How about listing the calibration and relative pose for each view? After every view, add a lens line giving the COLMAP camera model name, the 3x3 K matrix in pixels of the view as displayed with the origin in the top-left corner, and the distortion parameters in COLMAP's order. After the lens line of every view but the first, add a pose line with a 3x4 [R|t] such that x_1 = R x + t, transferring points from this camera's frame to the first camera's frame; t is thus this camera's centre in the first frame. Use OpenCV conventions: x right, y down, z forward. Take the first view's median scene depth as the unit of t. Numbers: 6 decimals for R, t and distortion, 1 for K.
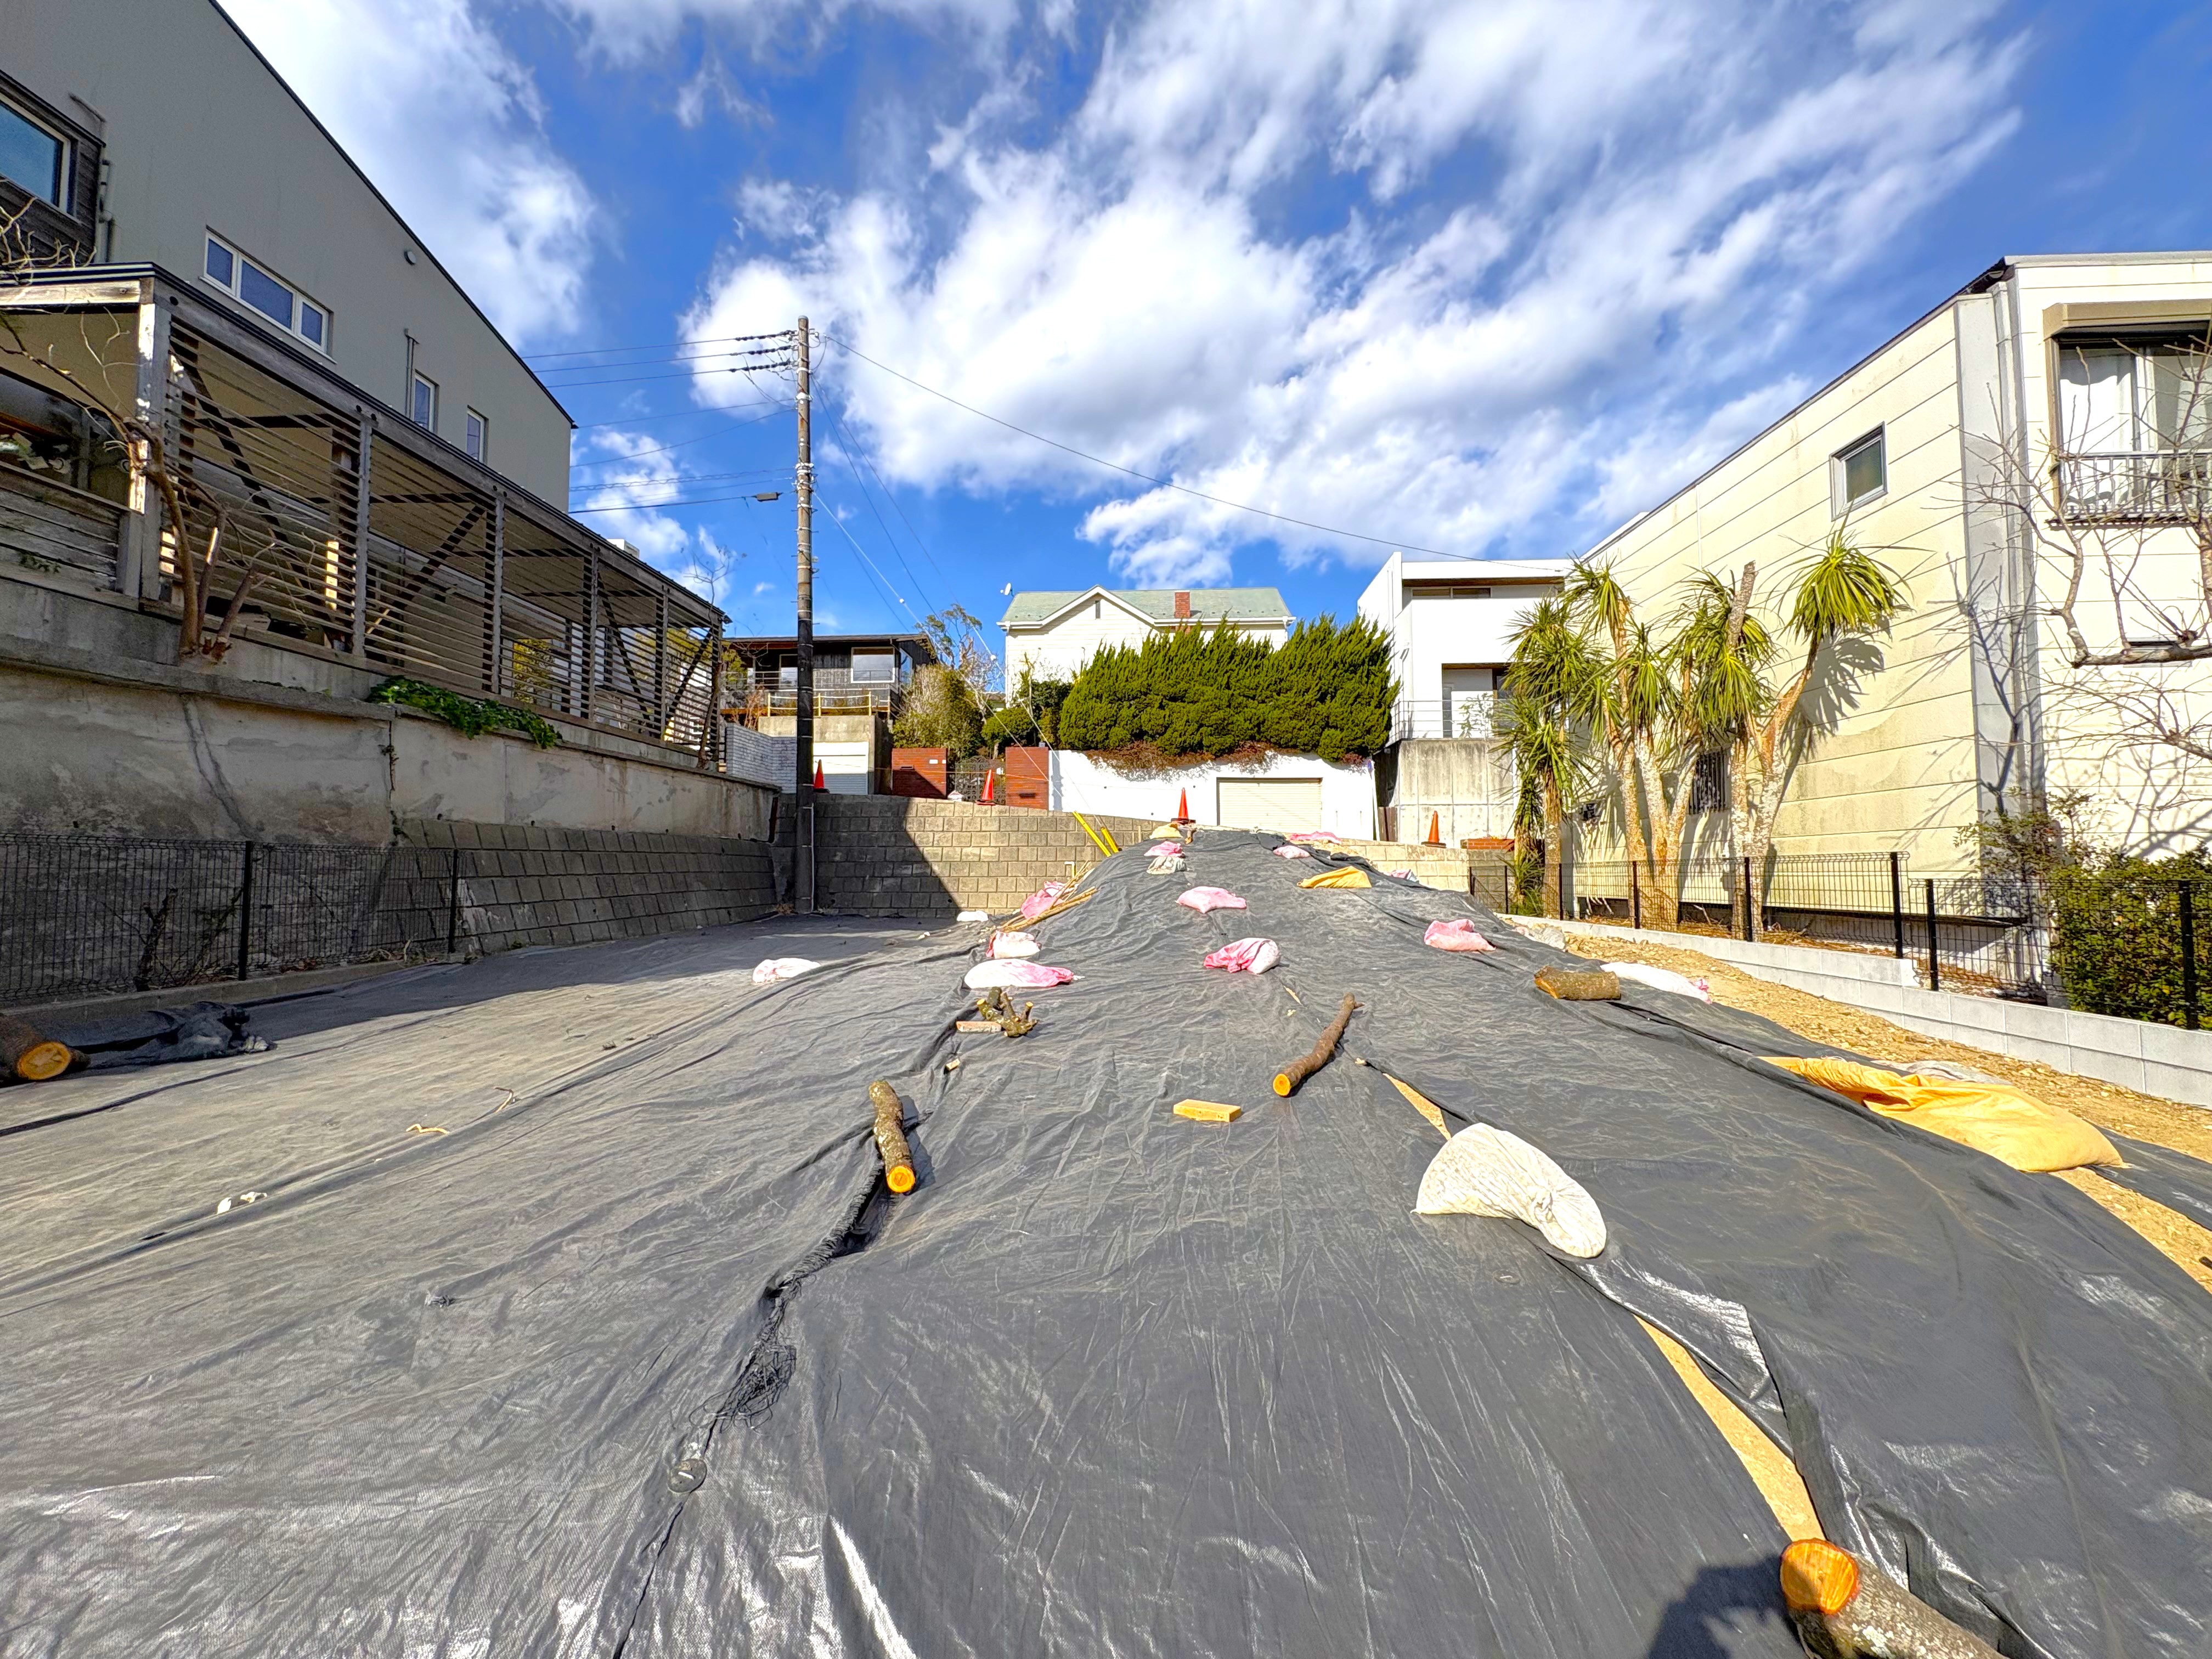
lens RADIAL K [[887.2, 0, 1104.5], [0, 887.2, 824.8], [0, 0, 1]] dist [0.001213, 0.000138]
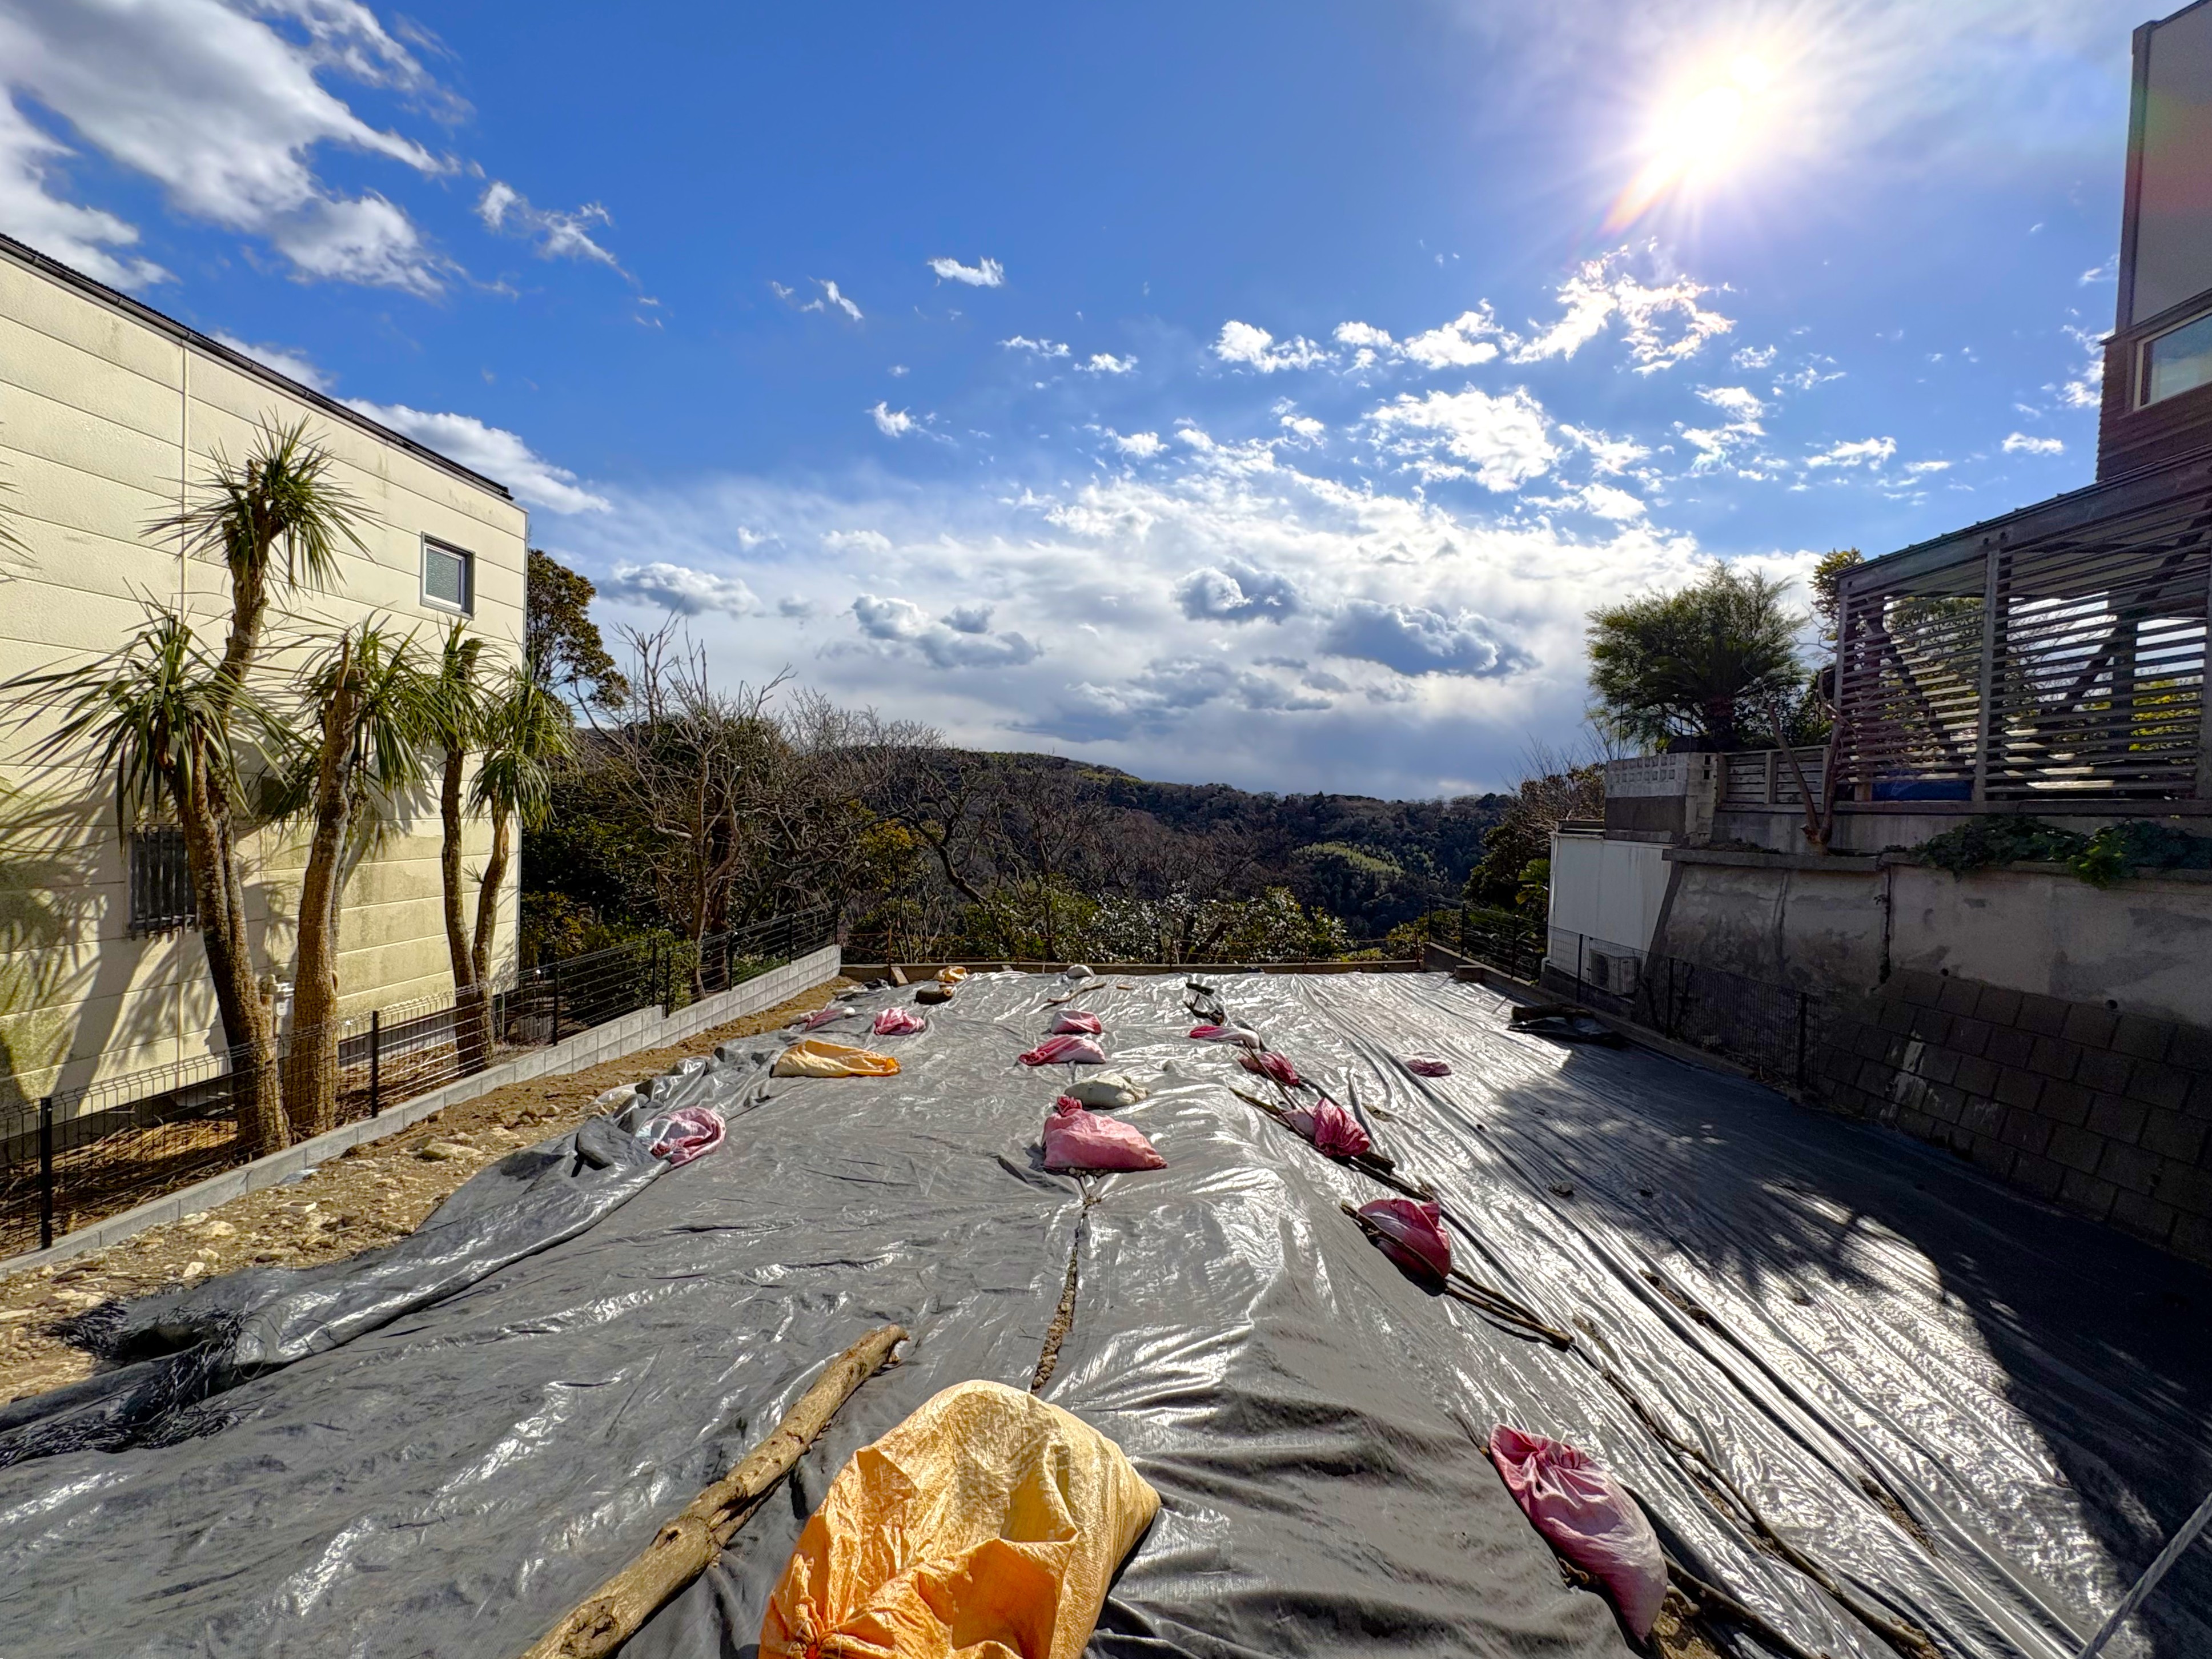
lens RADIAL K [[901.1, 0, 1106.0], [0, 901.1, 829.5], [0, 0, 1]] dist [0.002767, -0.000057]
pose [[-0.999494, -0.031343, -0.005360, 0.068839], [-0.031168, 0.999060, -0.030113, -0.066384], [0.006299, -0.029931, -0.999532, 1.283483]]
